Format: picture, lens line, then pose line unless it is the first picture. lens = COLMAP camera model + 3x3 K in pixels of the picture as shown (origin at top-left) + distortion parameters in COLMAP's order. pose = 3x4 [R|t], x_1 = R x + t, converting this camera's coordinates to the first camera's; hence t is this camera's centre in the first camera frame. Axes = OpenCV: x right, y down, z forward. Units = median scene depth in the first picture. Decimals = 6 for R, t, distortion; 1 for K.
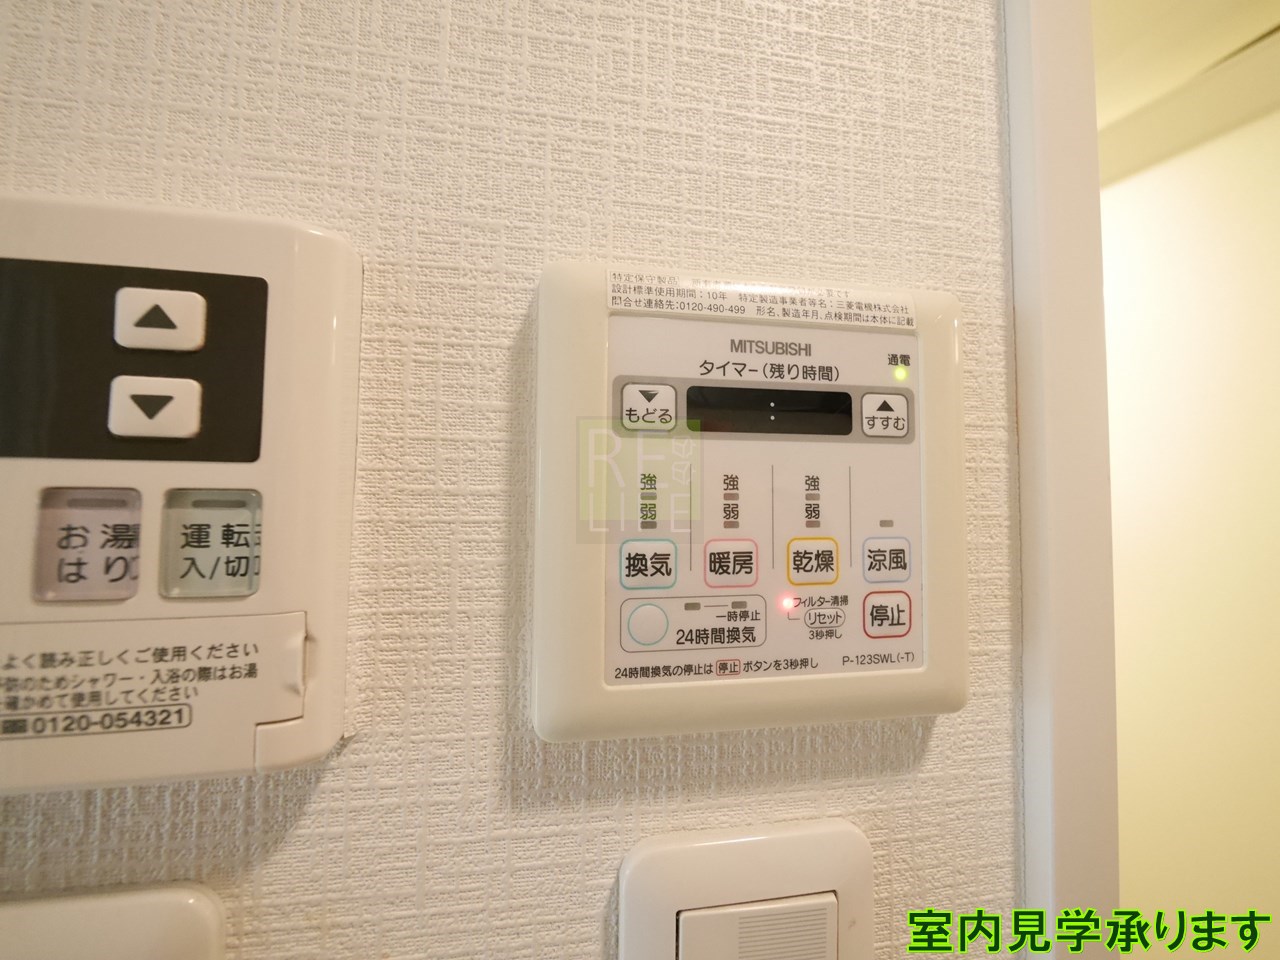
lens RADIAL K [[516.2, 0, 646.1], [0, 516.2, 477.2], [0, 0, 1]] dist [-0.021045, 0.001641]
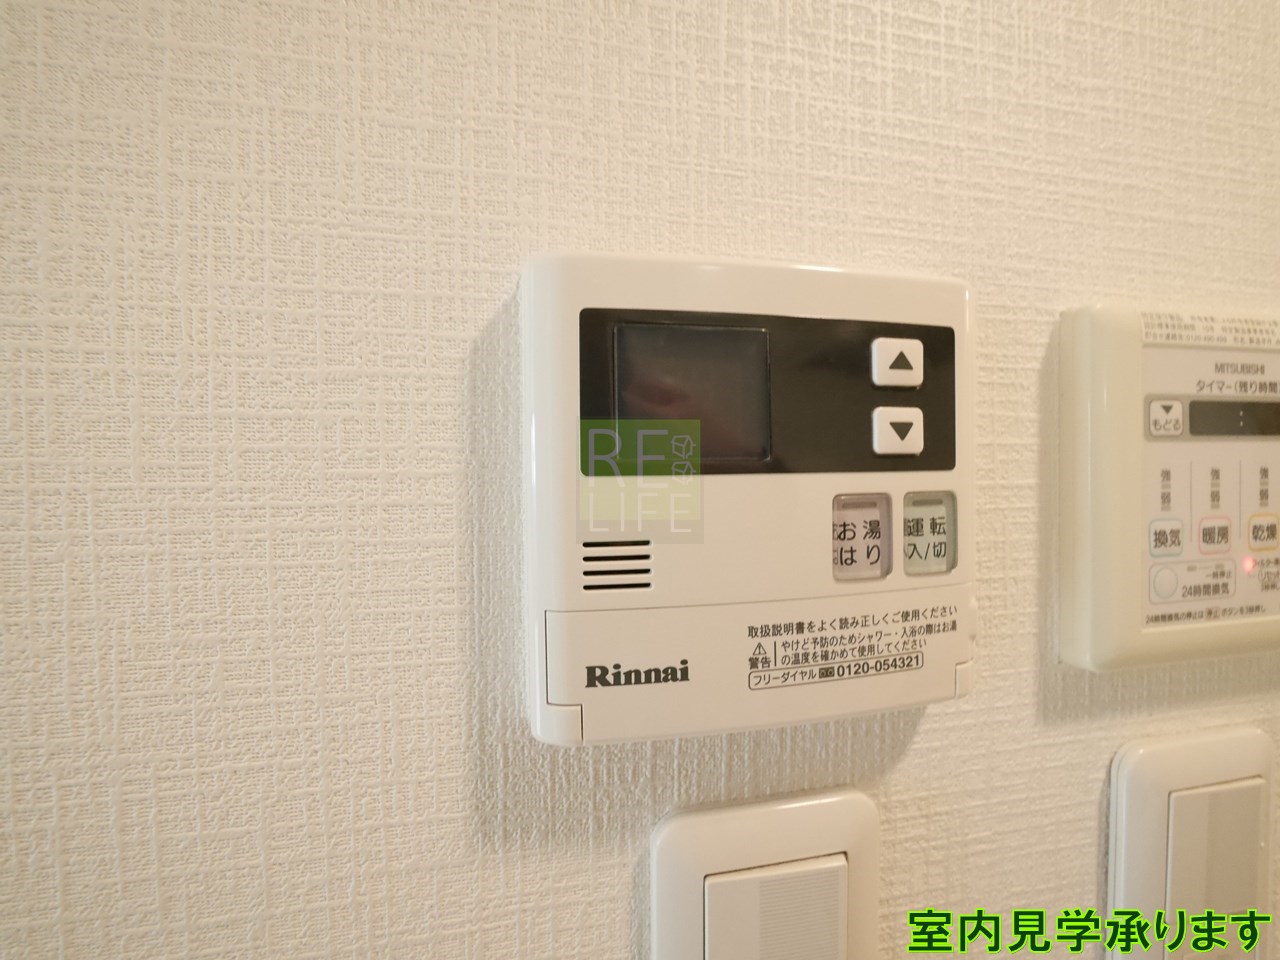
lens RADIAL K [[516.2, 0, 633.3], [0, 516.2, 473.3], [0, 0, 1]] dist [-0.021045, 0.001641]
pose [[0.999765, -0.018772, 0.010872, -1.362082], [0.018078, 0.997987, 0.060790, -0.099418], [-0.011991, -0.060579, 0.998091, -0.262254]]
